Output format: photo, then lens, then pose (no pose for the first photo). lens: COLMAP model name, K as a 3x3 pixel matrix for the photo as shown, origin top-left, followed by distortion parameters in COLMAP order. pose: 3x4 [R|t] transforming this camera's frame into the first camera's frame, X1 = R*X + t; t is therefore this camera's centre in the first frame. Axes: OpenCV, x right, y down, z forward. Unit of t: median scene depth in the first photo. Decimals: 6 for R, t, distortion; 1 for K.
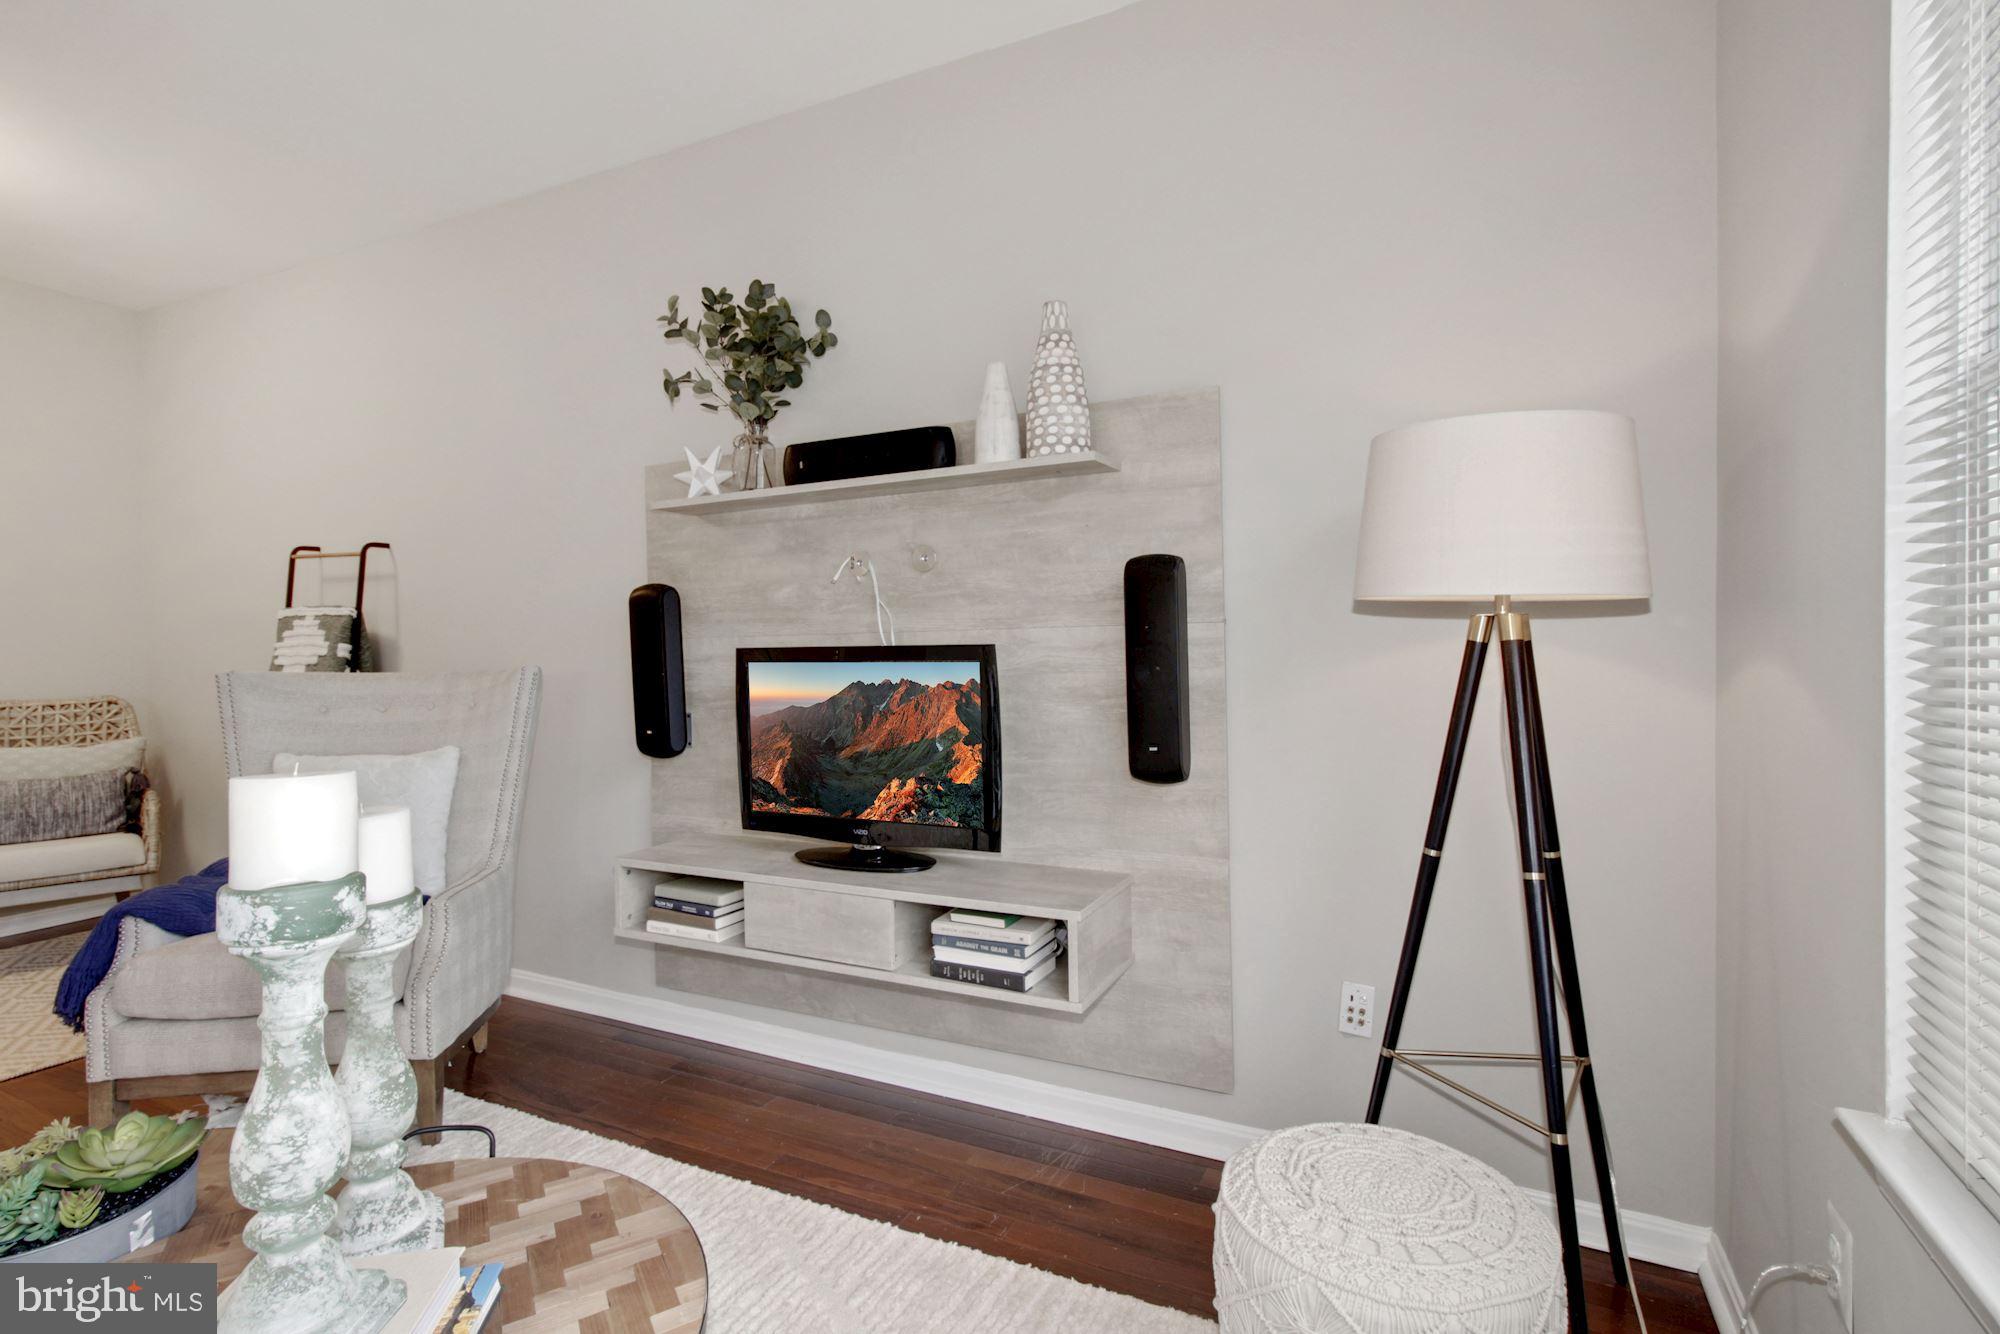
lens RADIAL K [[946.0, 0, 996.9], [0, 946.0, 655.7], [0, 0, 1]] dist [-0.000854, -0.000243]
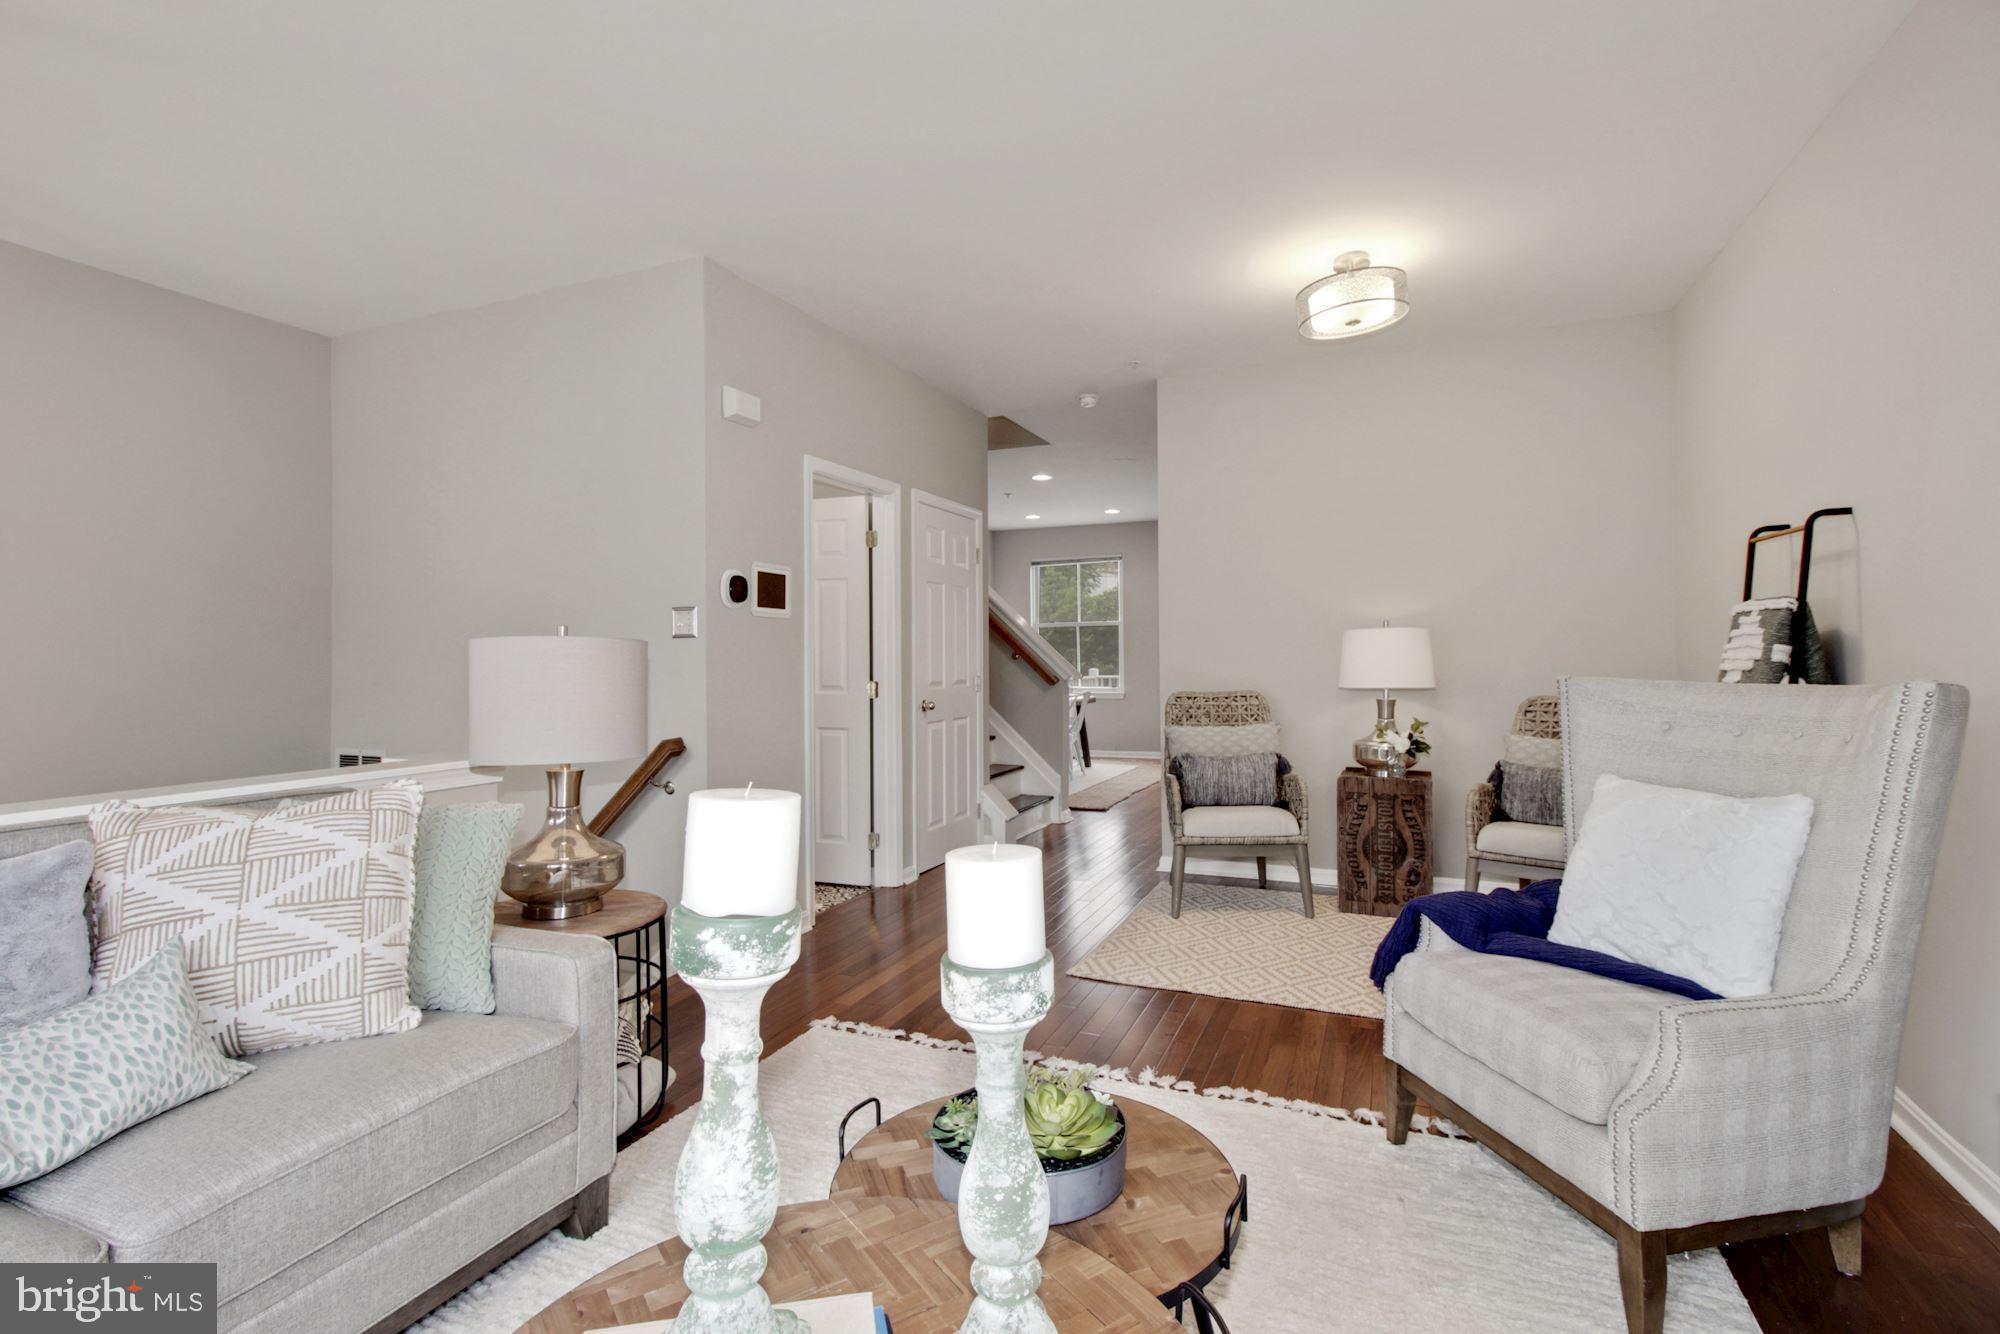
lens RADIAL K [[946.0, 0, 996.9], [0, 946.0, 655.7], [0, 0, 1]] dist [-0.000854, -0.000243]
pose [[0.055853, 0.003884, -0.998431, 0.054964], [-0.002991, 0.999989, 0.003722, -0.004465], [0.998435, 0.002778, 0.055864, 0.307137]]
